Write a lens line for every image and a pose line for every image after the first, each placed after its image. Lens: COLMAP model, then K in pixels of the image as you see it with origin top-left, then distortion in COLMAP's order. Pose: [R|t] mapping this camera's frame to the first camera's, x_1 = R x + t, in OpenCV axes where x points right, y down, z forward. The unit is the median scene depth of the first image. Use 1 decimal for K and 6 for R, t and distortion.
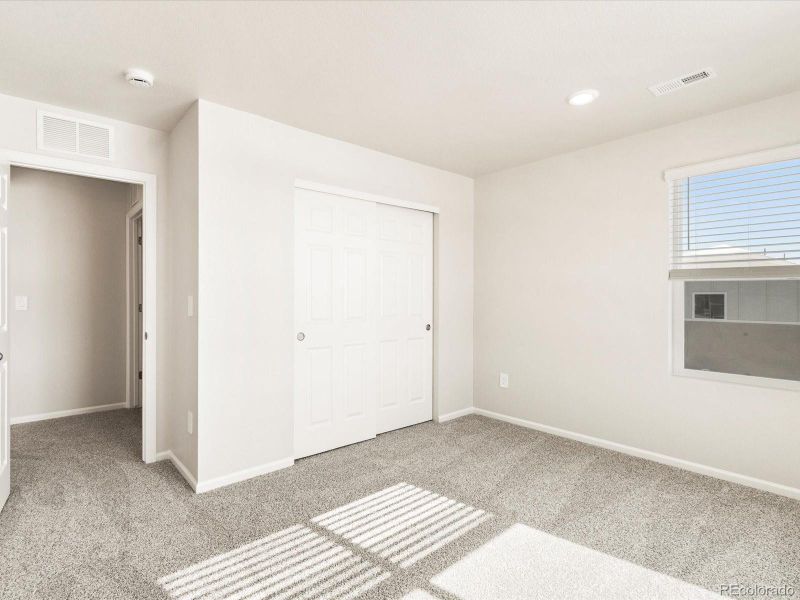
lens RADIAL K [[406.9, 0, 400.5], [0, 406.9, 298.0], [0, 0, 1]] dist [0.012623, -0.001397]
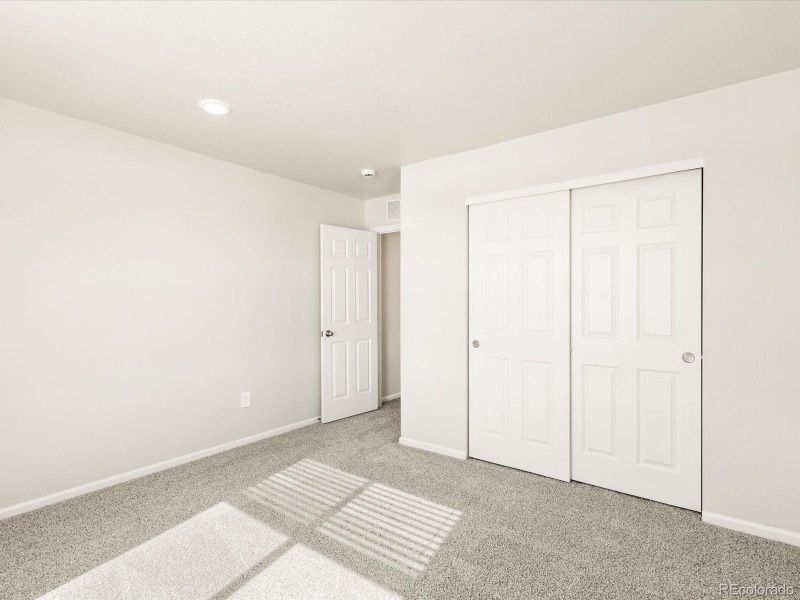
lens RADIAL K [[406.9, 0, 405.1], [0, 406.9, 299.7], [0, 0, 1]] dist [0.012623, -0.001397]
pose [[0.225504, -0.000891, -0.974242, 0.914583], [-0.000912, 0.999999, -0.001126, -0.023191], [0.974242, 0.001142, 0.225503, 0.707472]]
